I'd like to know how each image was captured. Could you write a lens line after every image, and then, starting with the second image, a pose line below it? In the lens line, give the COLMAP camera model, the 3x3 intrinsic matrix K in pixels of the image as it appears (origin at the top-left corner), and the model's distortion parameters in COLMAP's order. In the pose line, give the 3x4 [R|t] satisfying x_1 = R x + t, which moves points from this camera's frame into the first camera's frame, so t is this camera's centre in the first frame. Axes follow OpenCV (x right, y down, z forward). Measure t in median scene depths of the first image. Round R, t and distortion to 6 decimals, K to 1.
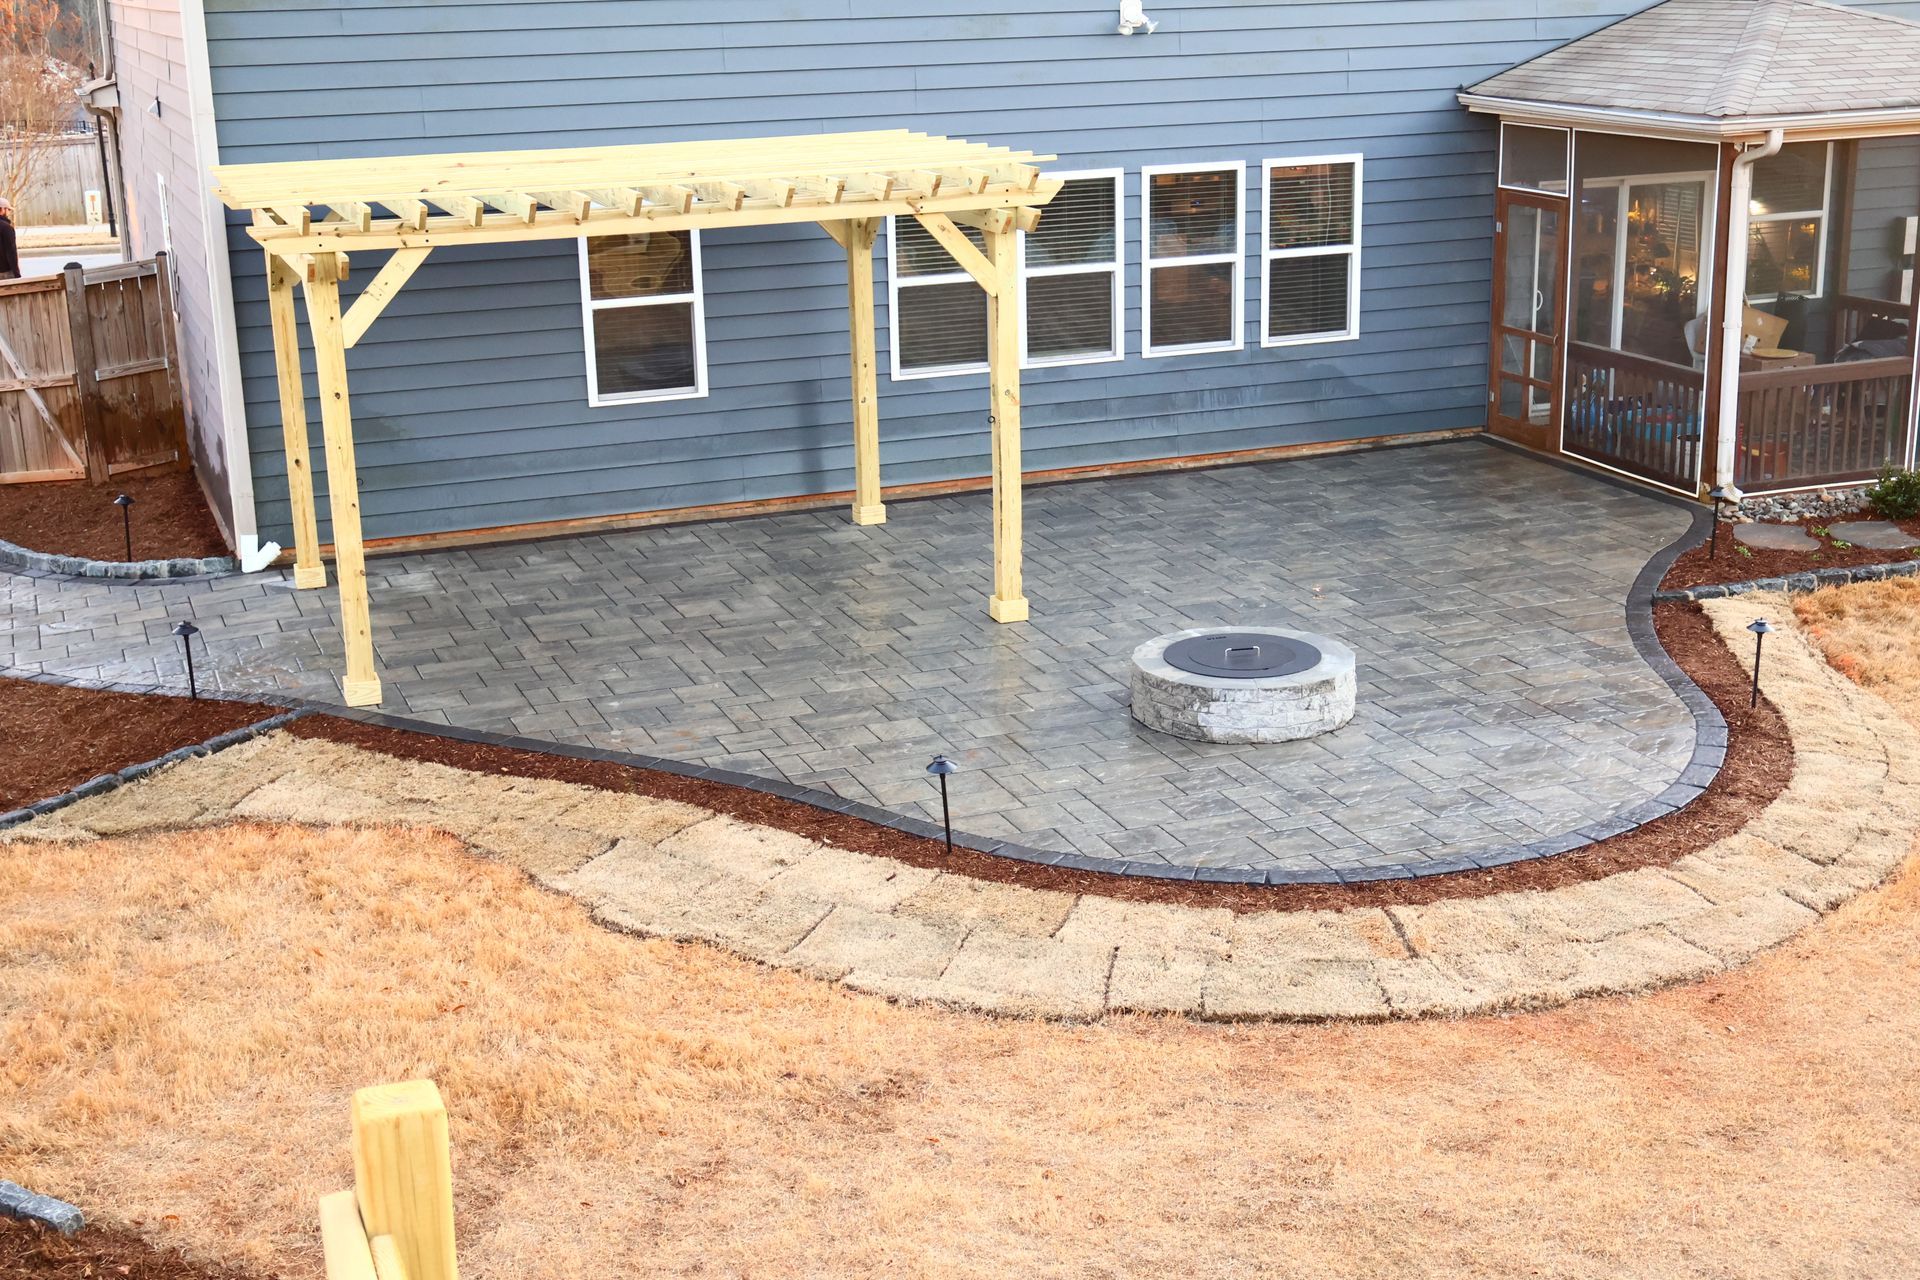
lens RADIAL K [[2474.8, 0, 958.9], [0, 2474.8, 642.5], [0, 0, 1]] dist [0.004009, 0.000000]
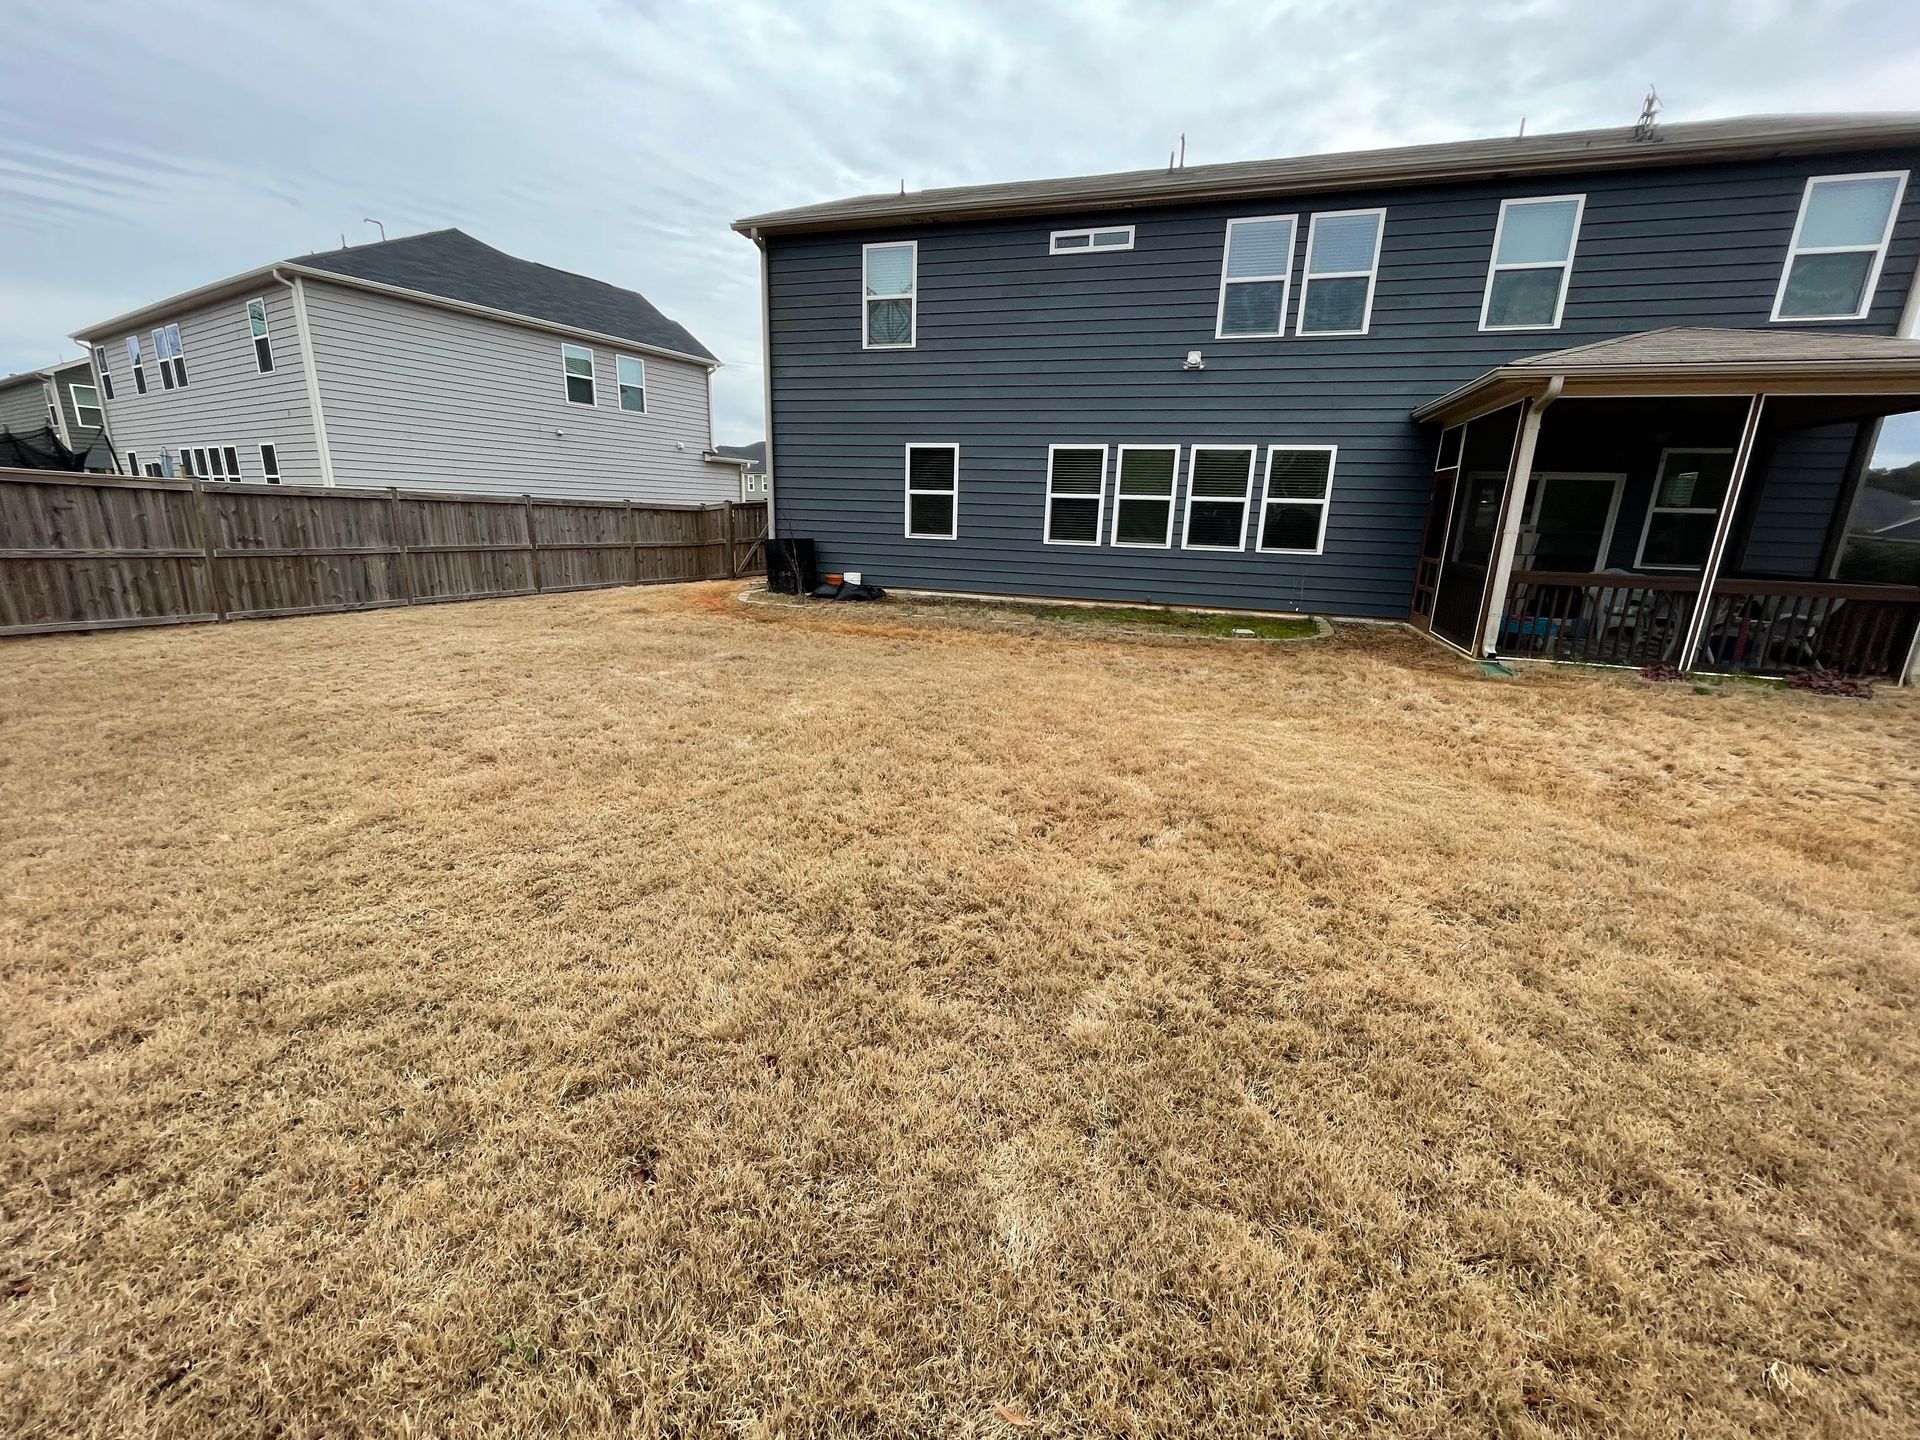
lens RADIAL K [[778.2, 0, 951.5], [0, 778.2, 720.6], [0, 0, 1]] dist [-0.002316, -0.000003]
pose [[0.780974, 0.206972, -0.589272, 0.360735], [-0.216740, 0.974674, 0.055089, 0.021643], [0.585750, 0.084696, 0.806054, 0.483622]]
